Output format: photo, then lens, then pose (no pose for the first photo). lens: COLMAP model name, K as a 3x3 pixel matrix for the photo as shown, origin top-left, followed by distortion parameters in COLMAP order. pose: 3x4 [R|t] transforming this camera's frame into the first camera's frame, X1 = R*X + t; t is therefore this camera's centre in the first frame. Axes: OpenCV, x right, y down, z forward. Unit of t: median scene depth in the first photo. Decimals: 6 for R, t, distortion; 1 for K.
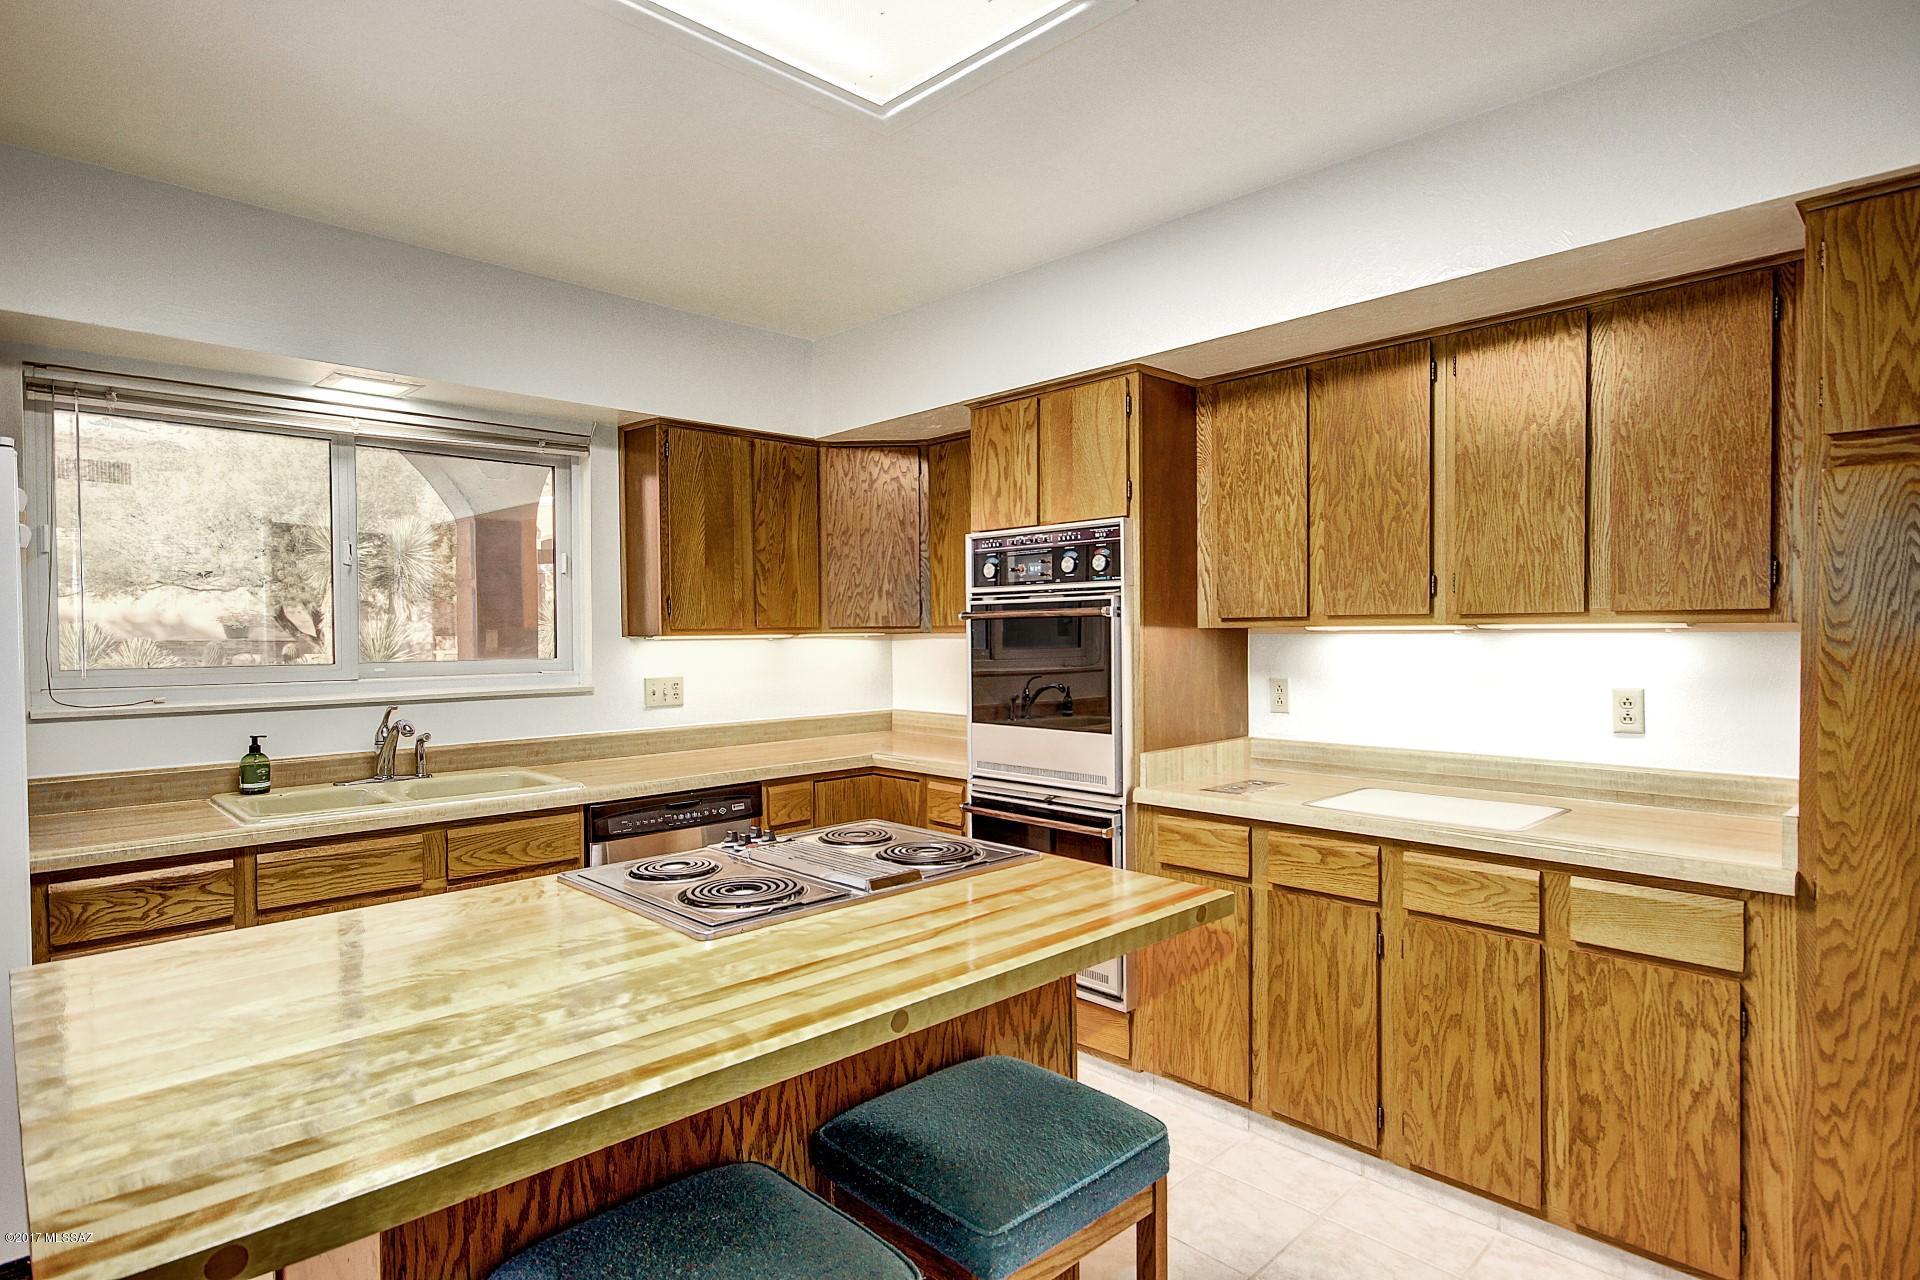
lens RADIAL K [[1008.8, 0, 966.1], [0, 1008.8, 642.2], [0, 0, 1]] dist [0.001301, 0.002741]
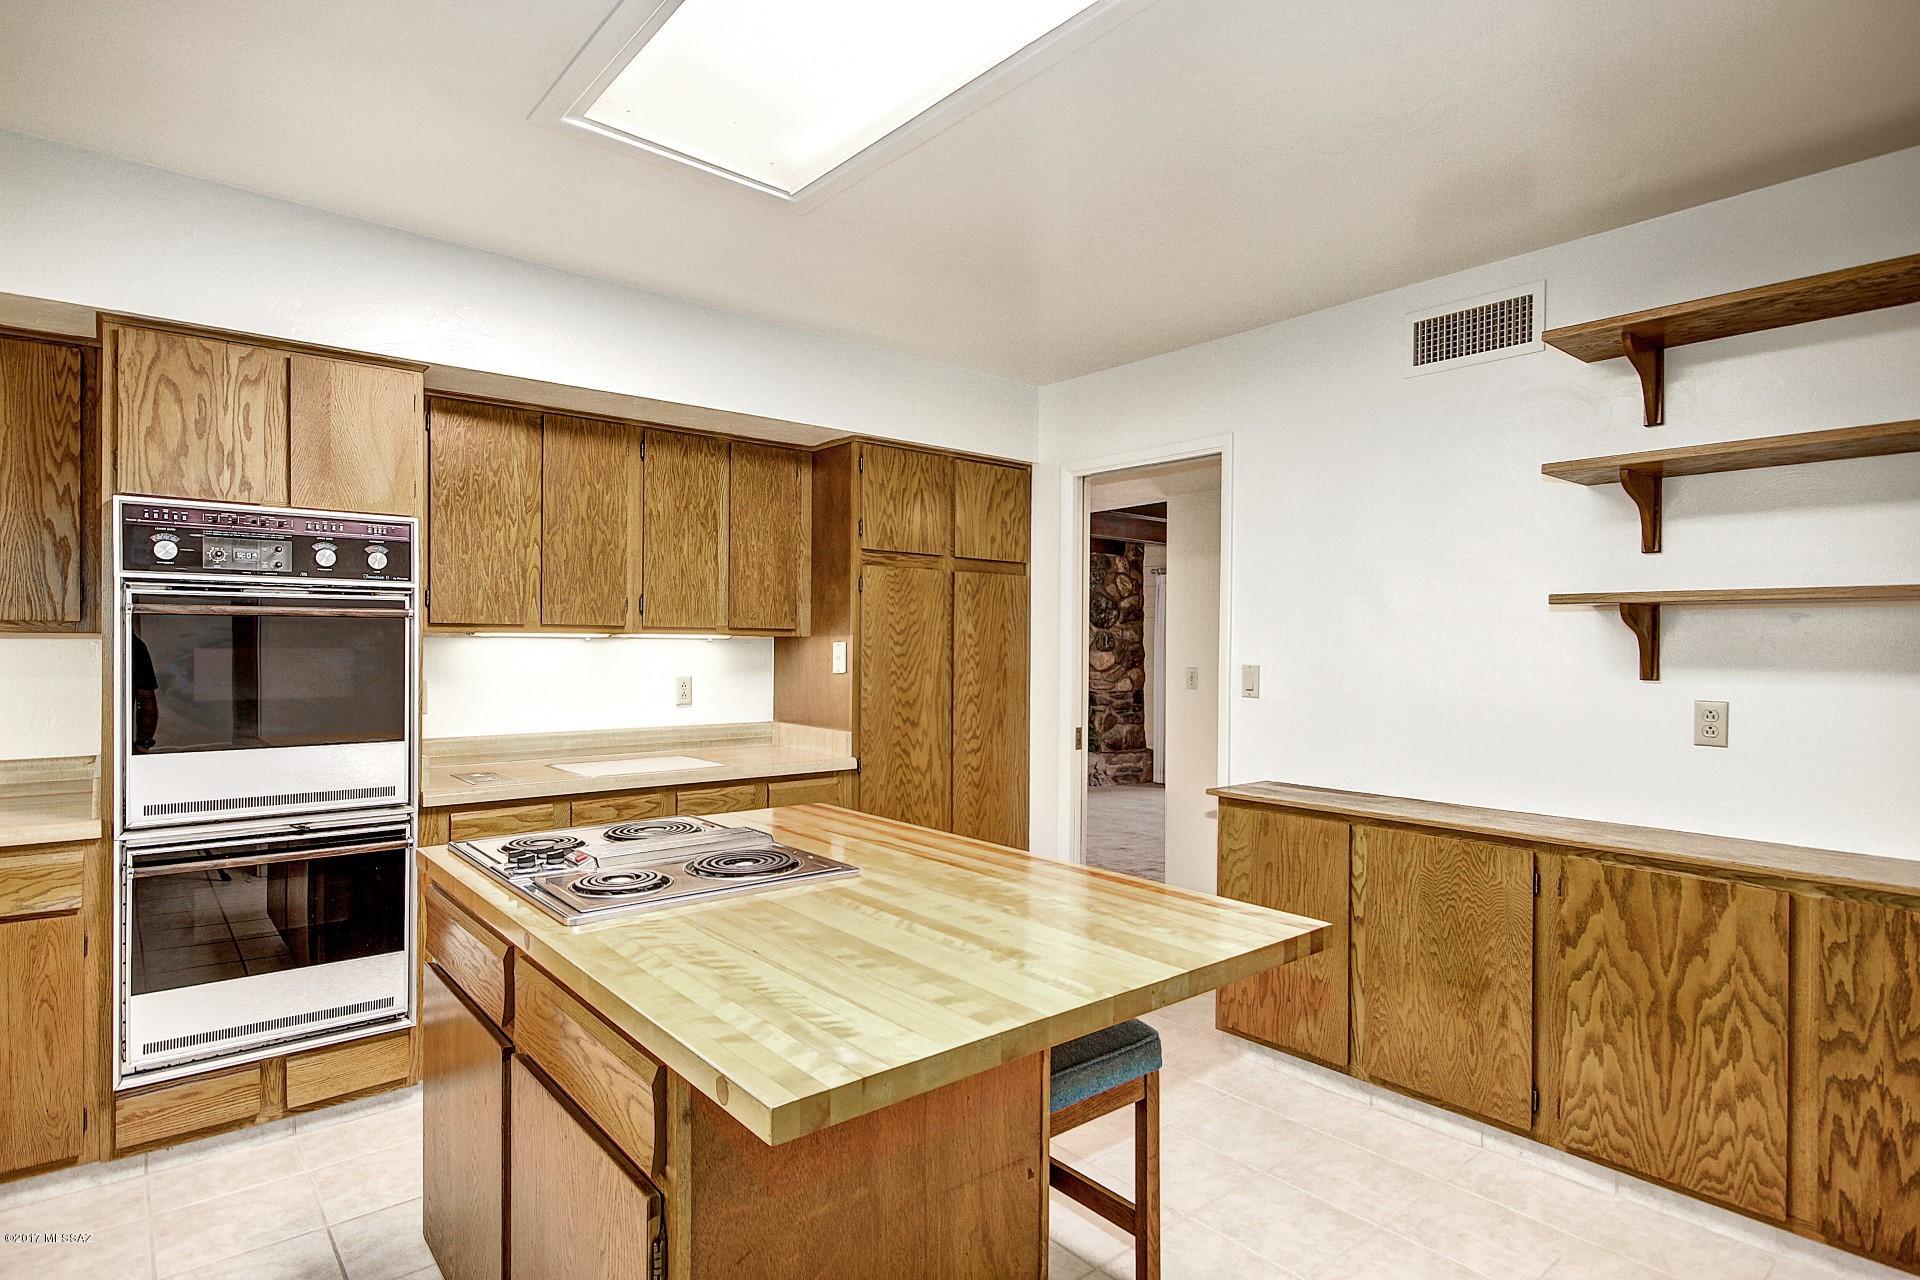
lens RADIAL K [[1008.8, 0, 965.1], [0, 1008.8, 642.9], [0, 0, 1]] dist [0.001301, 0.002741]
pose [[0.071890, 0.008467, 0.997377, -0.780799], [0.002346, 0.999960, -0.008658, 0.007194], [-0.997410, 0.002962, 0.071867, 0.398149]]
